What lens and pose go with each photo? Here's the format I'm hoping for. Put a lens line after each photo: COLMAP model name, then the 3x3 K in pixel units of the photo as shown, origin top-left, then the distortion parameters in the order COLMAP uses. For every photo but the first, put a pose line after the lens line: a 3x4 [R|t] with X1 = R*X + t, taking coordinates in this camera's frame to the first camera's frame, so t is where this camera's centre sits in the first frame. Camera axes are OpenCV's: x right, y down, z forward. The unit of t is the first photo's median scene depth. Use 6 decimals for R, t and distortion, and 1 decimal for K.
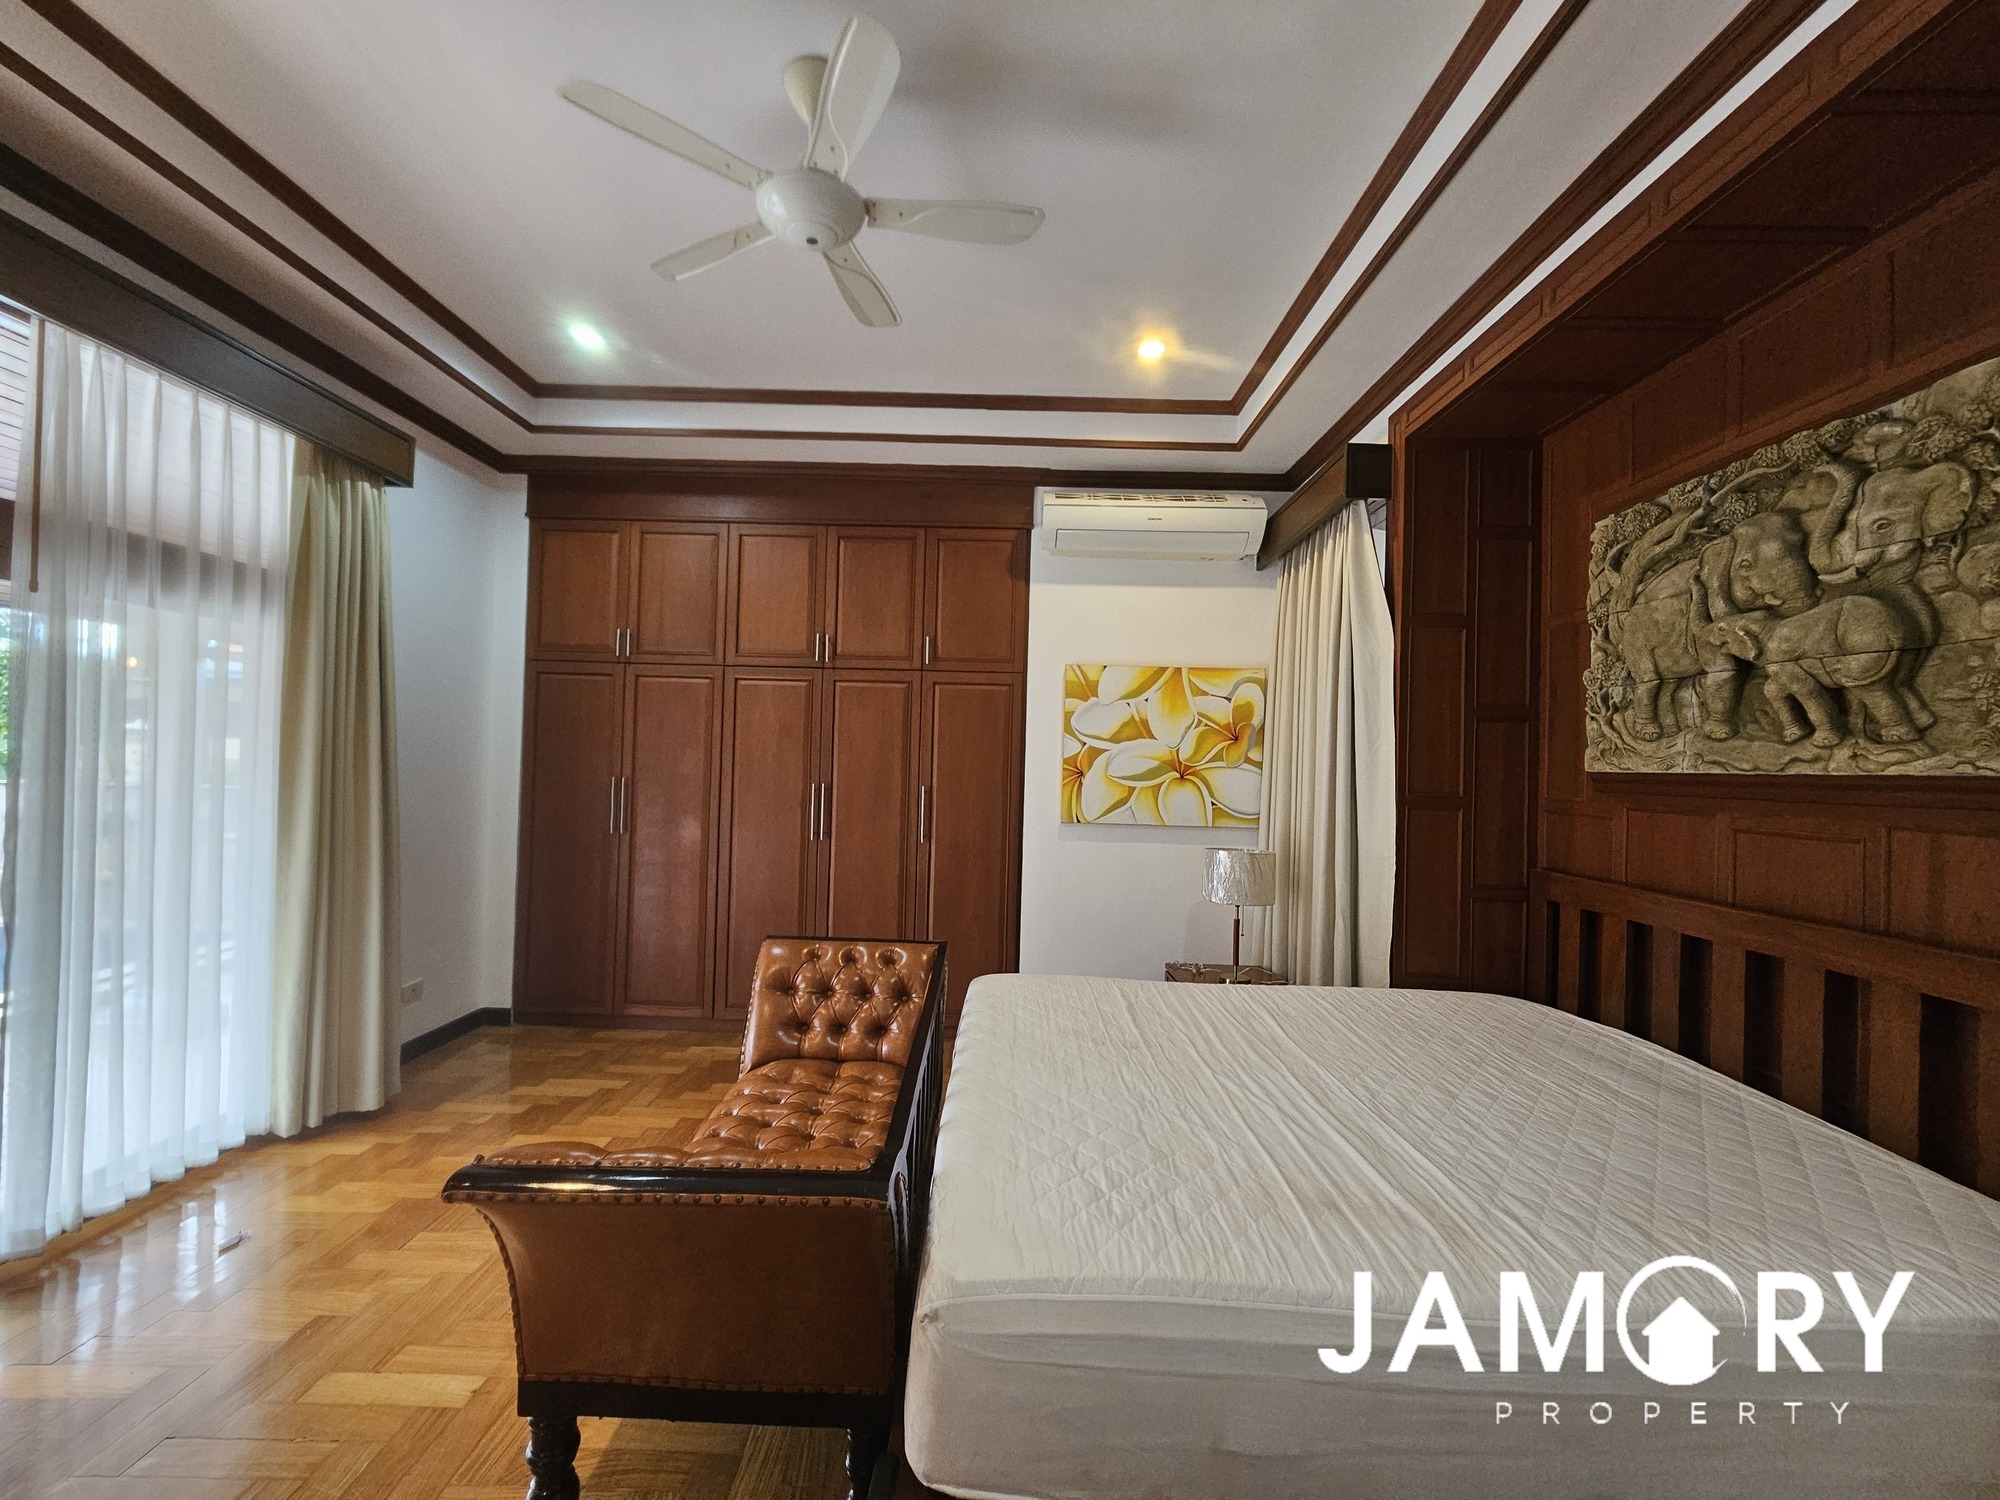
lens RADIAL K [[839.8, 0, 1000.0], [0, 839.8, 750.0], [0, 0, 1]] dist [0.002032, -0.000671]
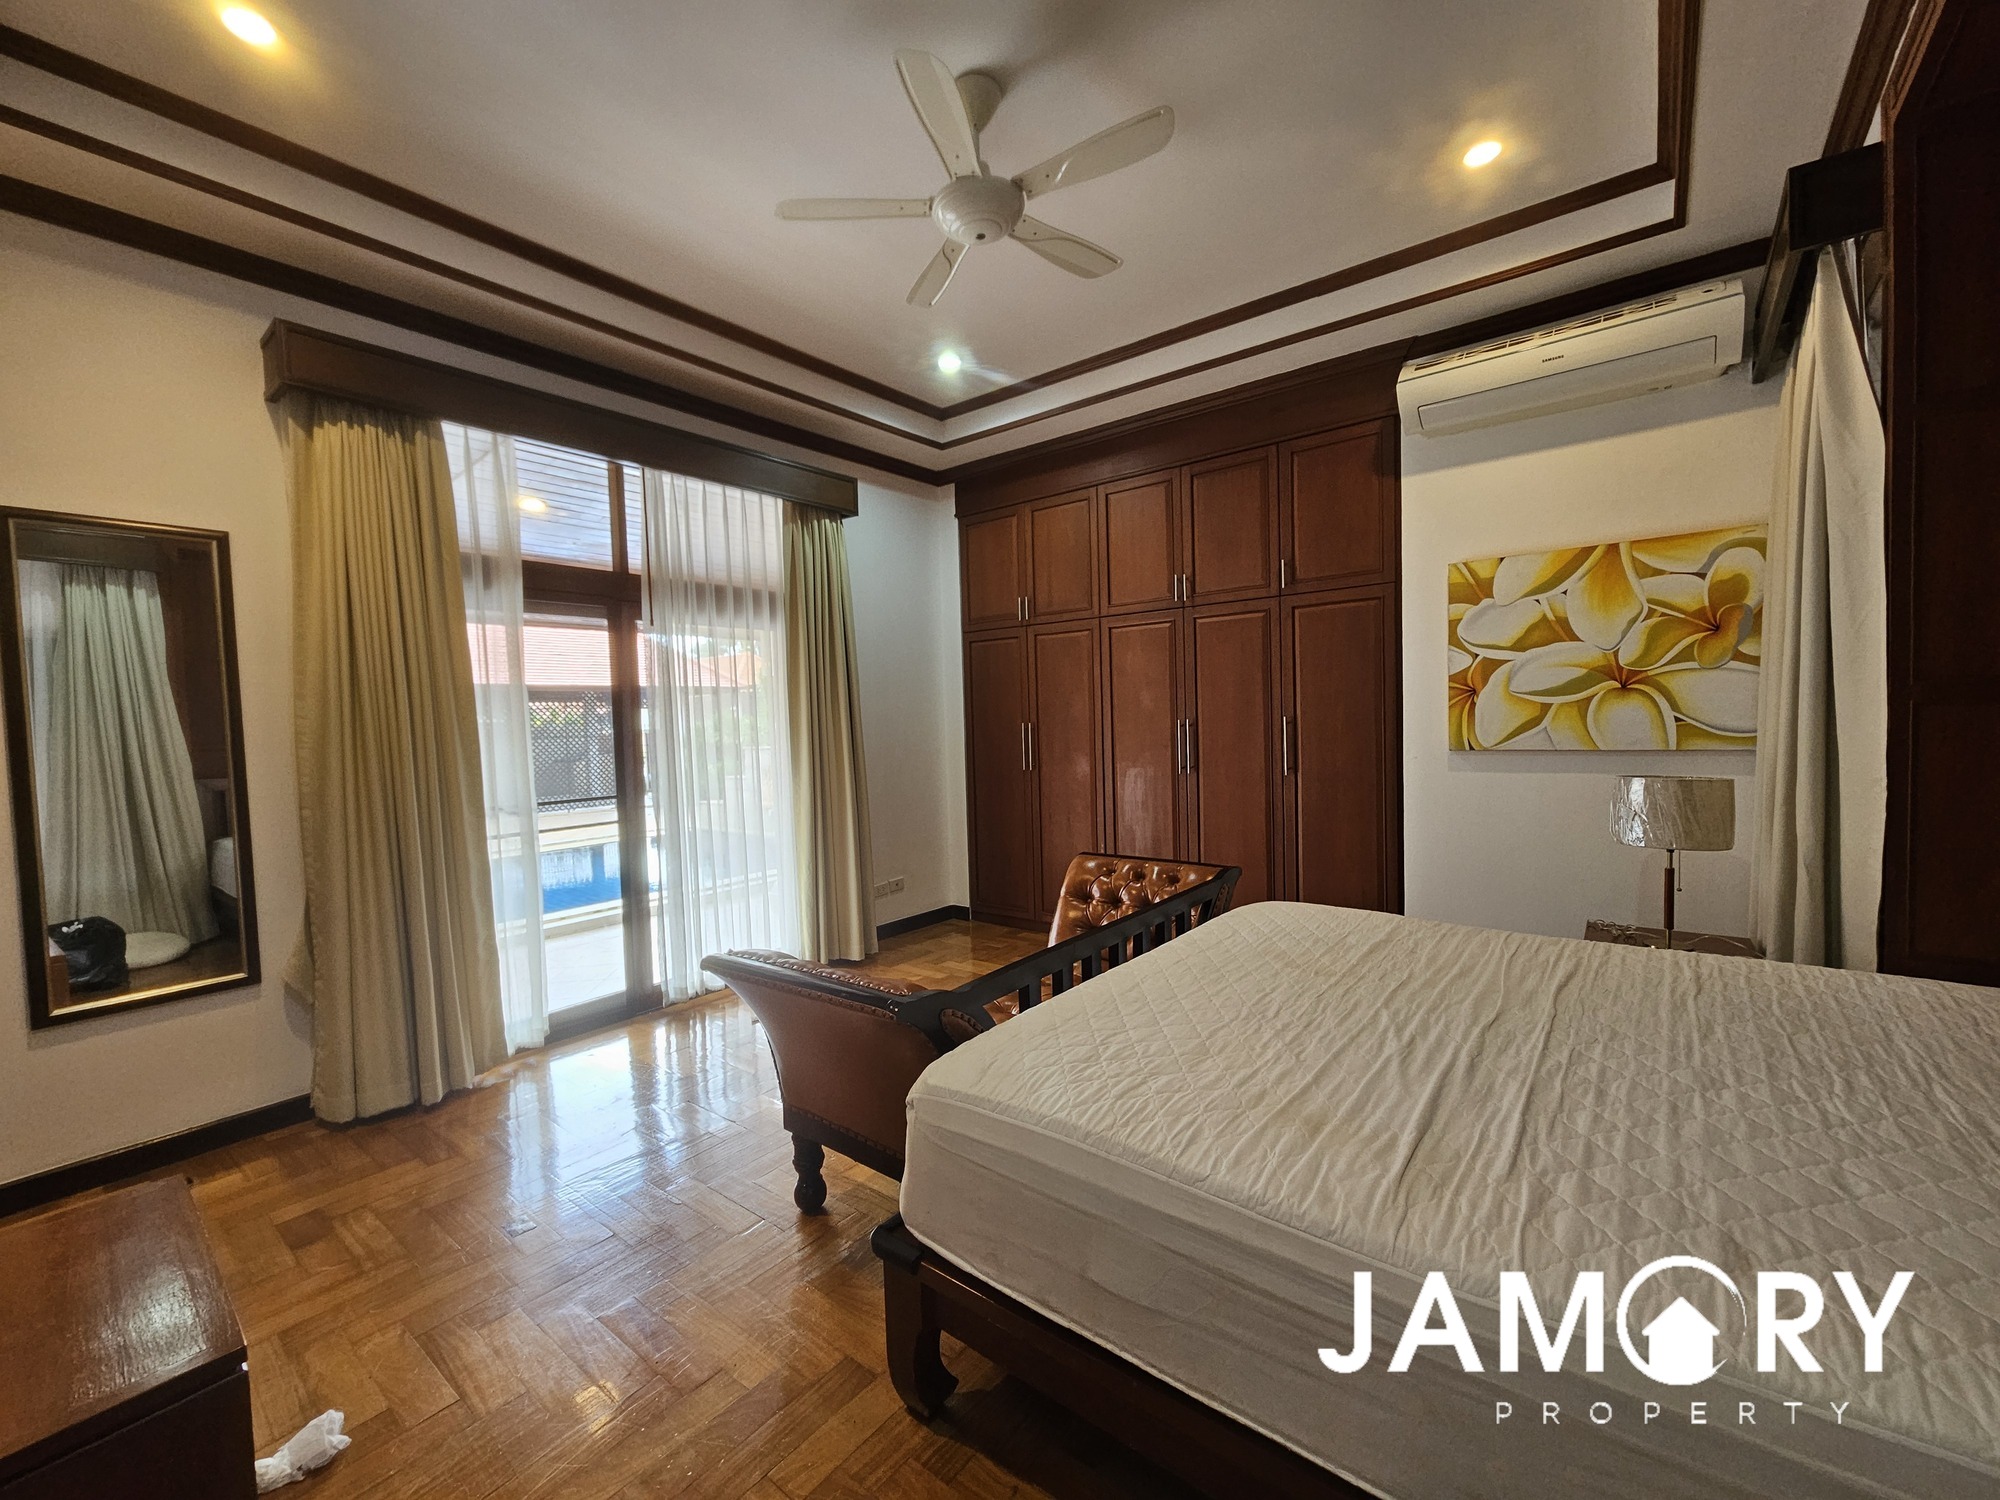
lens RADIAL K [[832.7, 0, 964.3], [0, 832.7, 752.6], [0, 0, 1]] dist [-0.000084, 0.000460]
pose [[0.776491, -0.025474, -0.629613, 0.226019], [0.062191, 0.997402, 0.036343, 0.027098], [0.627052, -0.067376, 0.776058, 0.027570]]
